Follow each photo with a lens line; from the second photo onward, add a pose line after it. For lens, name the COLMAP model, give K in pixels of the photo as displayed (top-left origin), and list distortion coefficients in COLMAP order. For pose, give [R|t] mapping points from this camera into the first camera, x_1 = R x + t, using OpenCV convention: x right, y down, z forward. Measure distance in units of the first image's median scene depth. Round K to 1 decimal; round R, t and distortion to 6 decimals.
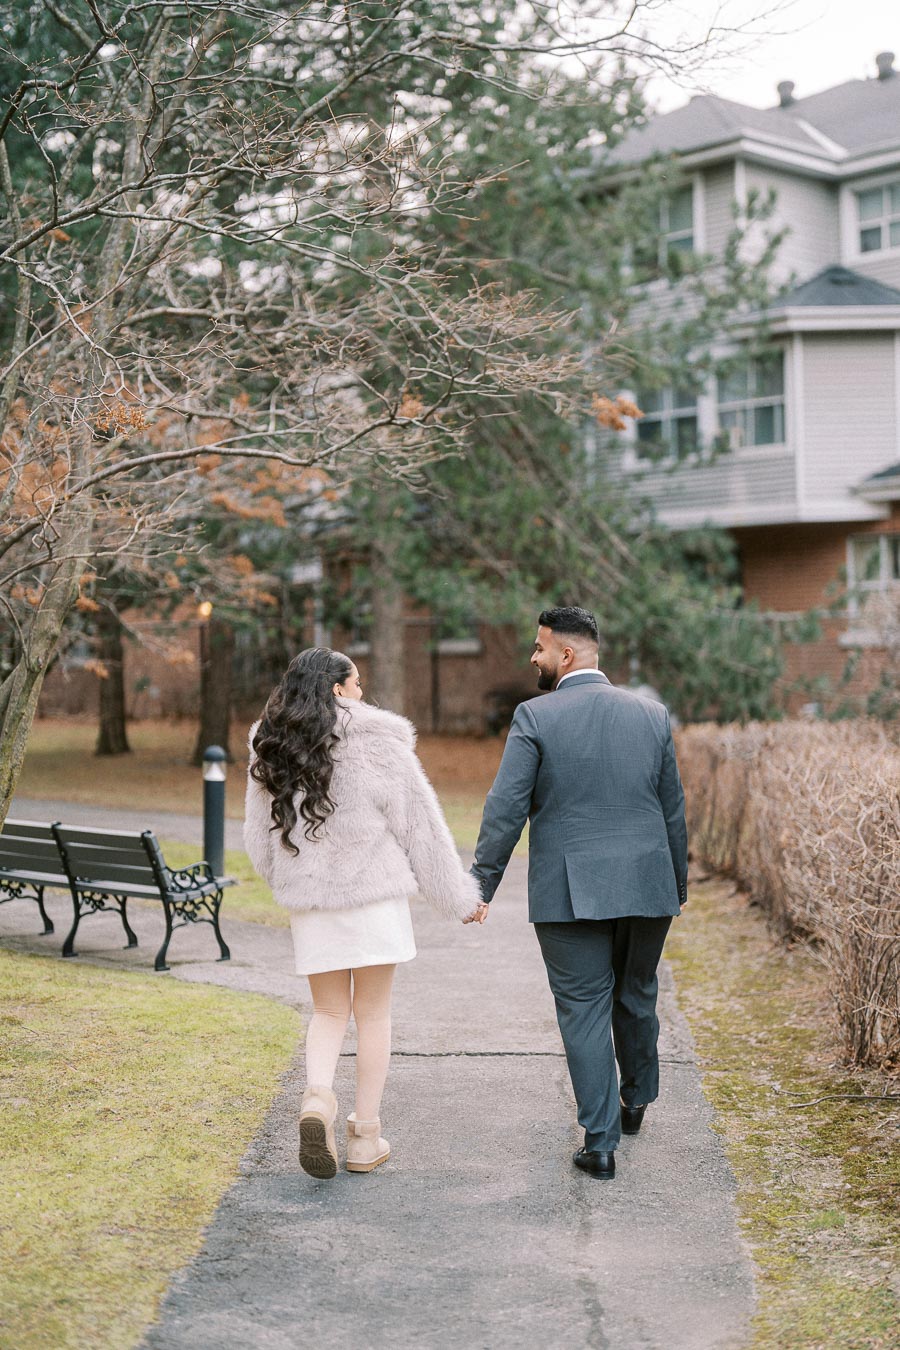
lens RADIAL K [[2005.0, 0, 449.2], [0, 2005.0, 674.7], [0, 0, 1]] dist [-0.011089, 0.042568]
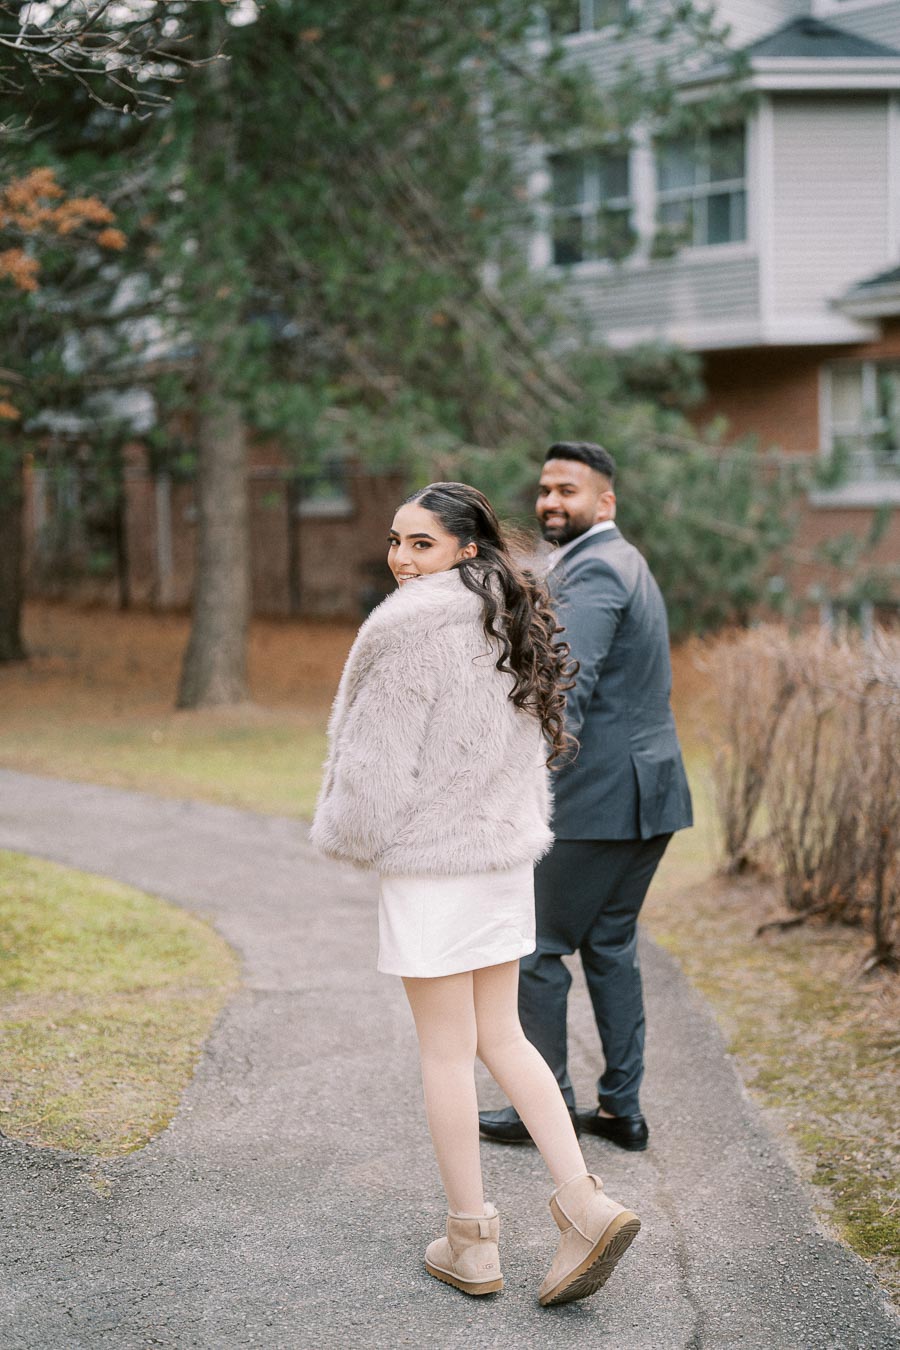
lens RADIAL K [[2005.0, 0, 449.2], [0, 2005.0, 674.7], [0, 0, 1]] dist [-0.011089, 0.042568]
pose [[0.997694, -0.005198, 0.067678, 0.001276], [0.000751, 0.997847, 0.065573, 0.000765], [-0.067873, -0.065371, 0.995550, 0.655799]]
